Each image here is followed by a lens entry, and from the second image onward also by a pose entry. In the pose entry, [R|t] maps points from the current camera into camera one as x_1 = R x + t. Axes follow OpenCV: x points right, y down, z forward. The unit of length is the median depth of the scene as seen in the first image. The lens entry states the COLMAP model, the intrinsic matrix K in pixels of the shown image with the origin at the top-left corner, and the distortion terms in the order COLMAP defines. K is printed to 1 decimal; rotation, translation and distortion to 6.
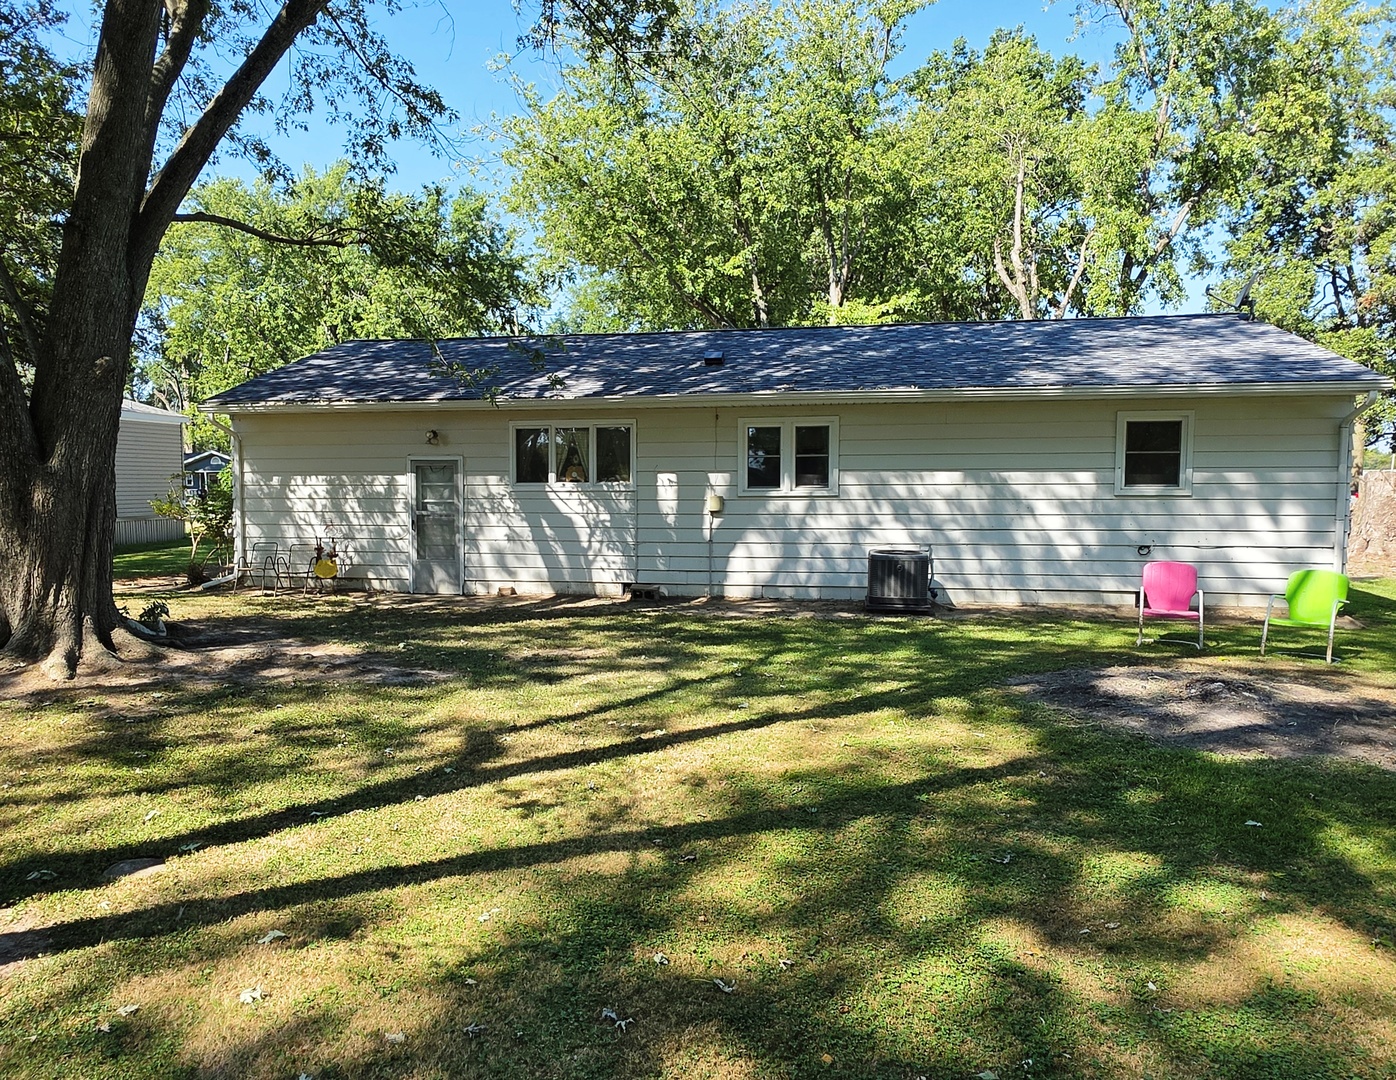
lens RADIAL K [[880.1, 0, 698.0], [0, 880.1, 540.0], [0, 0, 1]] dist [0.001501, 0.001548]
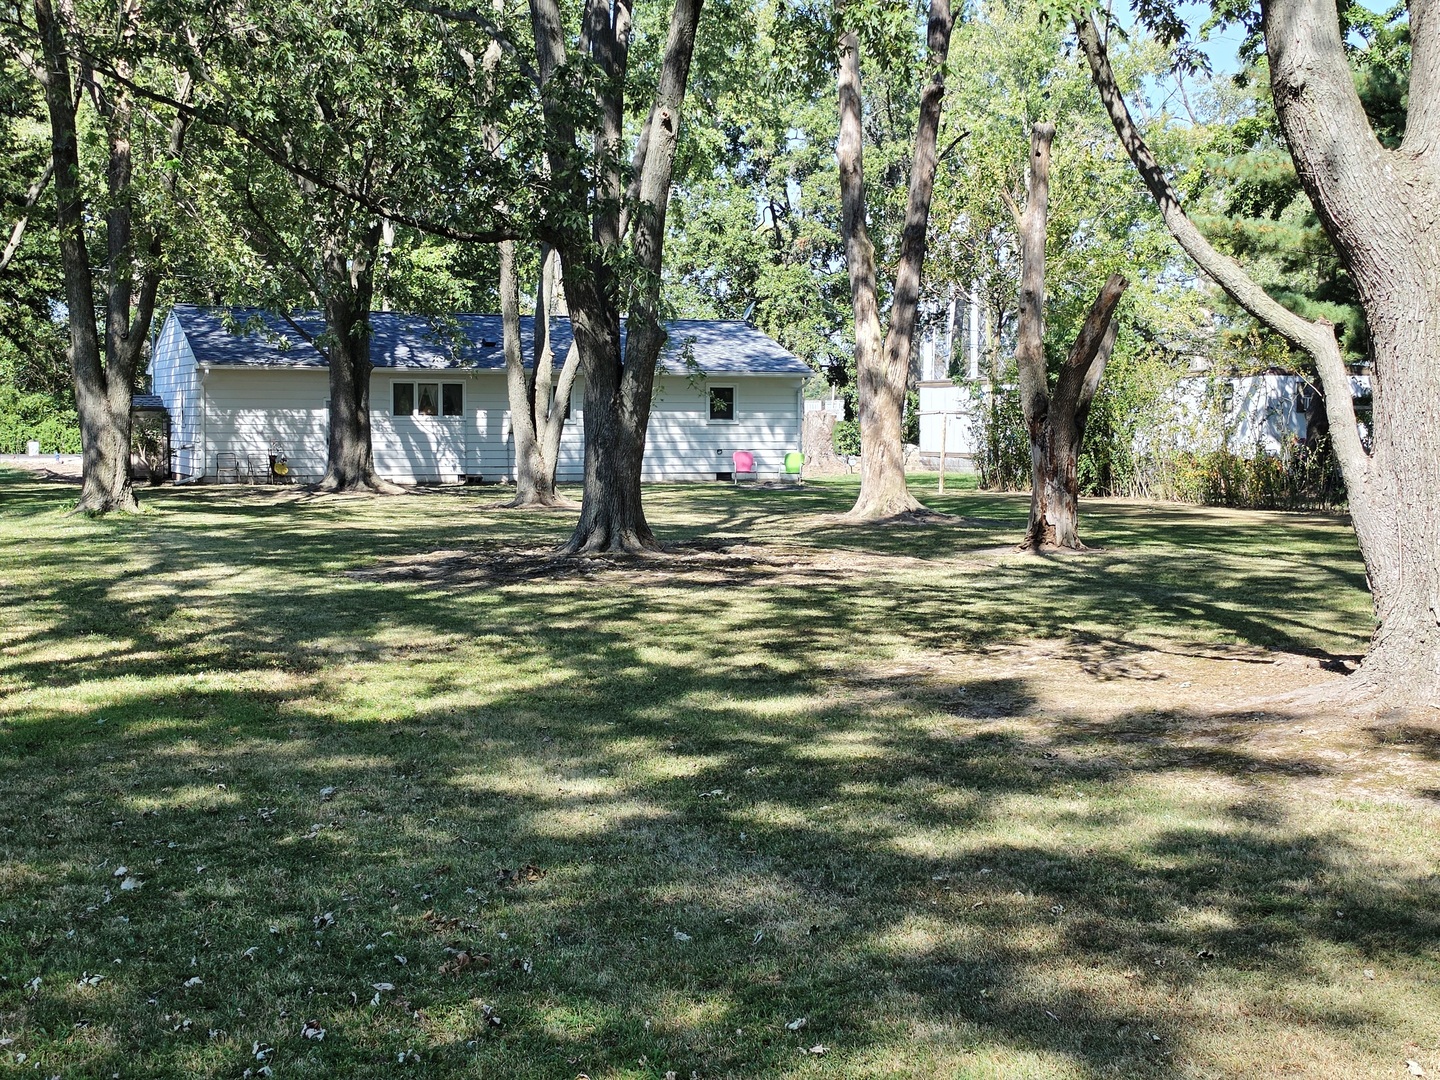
lens RADIAL K [[1974.5, 0, 720.0], [0, 1974.5, 540.0], [0, 0, 1]] dist [0.004880, 0.000248]
pose [[0.822771, -0.027735, 0.567696, -1.858481], [0.028401, 0.999567, 0.007672, 0.163323], [-0.567663, 0.009811, 0.823203, -2.454953]]
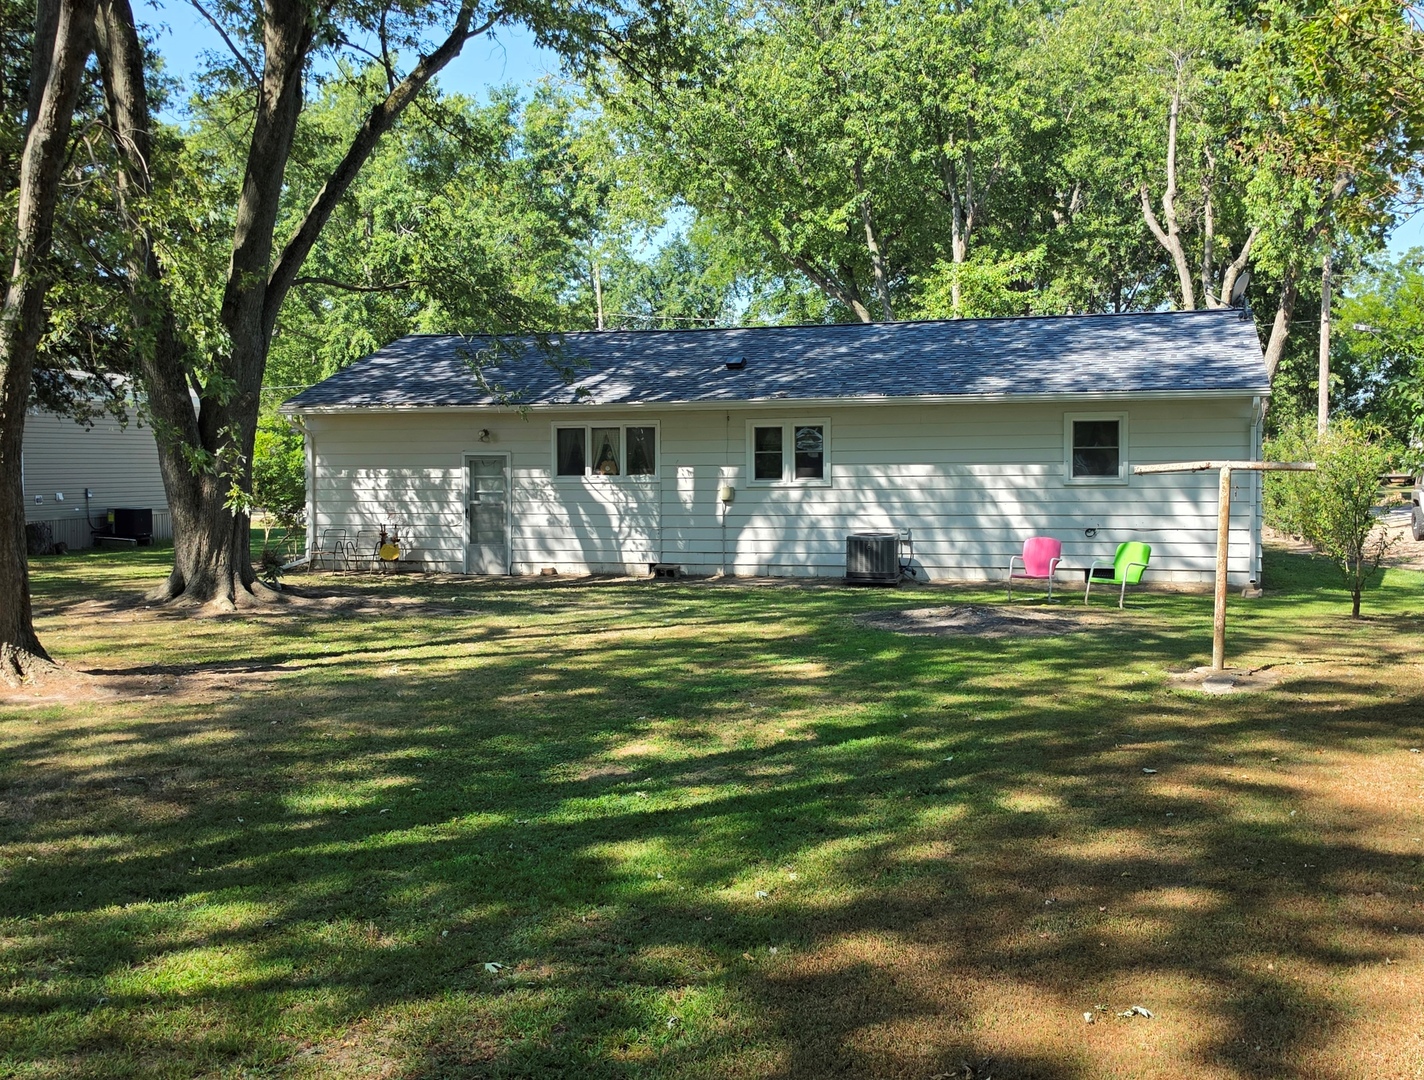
lens RADIAL K [[1387.1, 0, 836.0], [0, 1387.1, 503.6], [0, 0, 1]] dist [0.095602, -0.002572]
pose [[0.997862, -0.002821, -0.065295, 0.274112], [0.000625, 0.999434, -0.033627, 0.032420], [0.065353, 0.033515, 0.997299, -0.777725]]
